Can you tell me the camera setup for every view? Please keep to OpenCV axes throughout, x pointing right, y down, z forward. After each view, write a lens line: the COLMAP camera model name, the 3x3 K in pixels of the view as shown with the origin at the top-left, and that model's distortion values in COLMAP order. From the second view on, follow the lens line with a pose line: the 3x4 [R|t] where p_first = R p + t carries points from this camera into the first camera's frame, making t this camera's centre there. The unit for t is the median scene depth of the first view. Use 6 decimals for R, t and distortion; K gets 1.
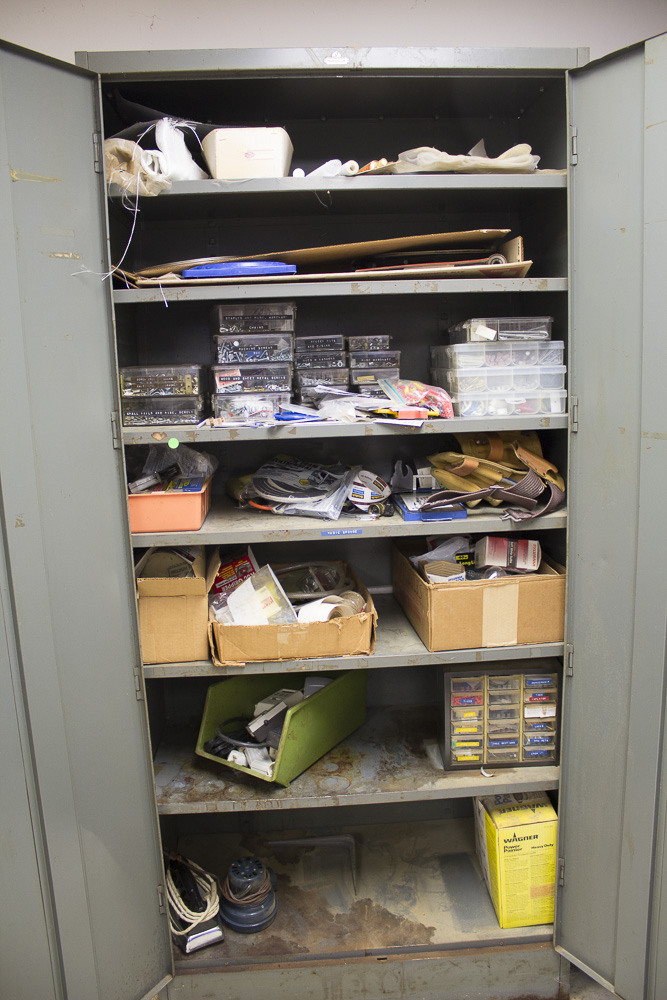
lens RADIAL K [[1058.6, 0, 335.3], [0, 1058.6, 499.5], [0, 0, 1]] dist [-0.099165, 0.000000]
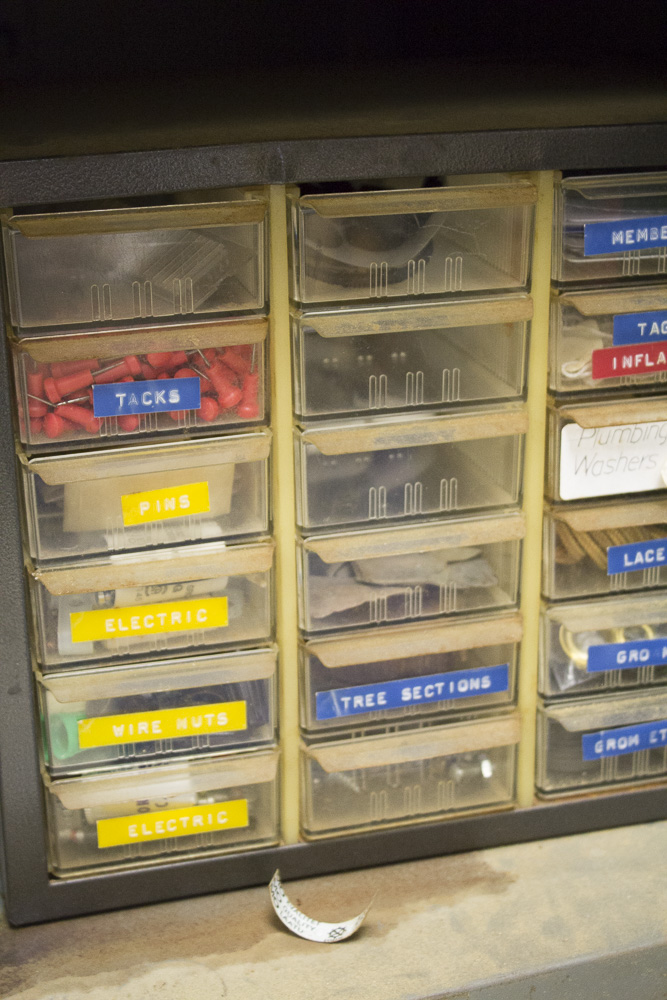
lens RADIAL K [[1224.0, 0, 333.4], [0, 1224.0, 500.0], [0, 0, 1]] dist [-0.020980, 0.000000]
pose [[0.960658, -0.053031, 0.272623, 0.105464], [0.034846, 0.996859, 0.071122, 0.193615], [-0.275538, -0.058824, 0.959489, 0.844825]]
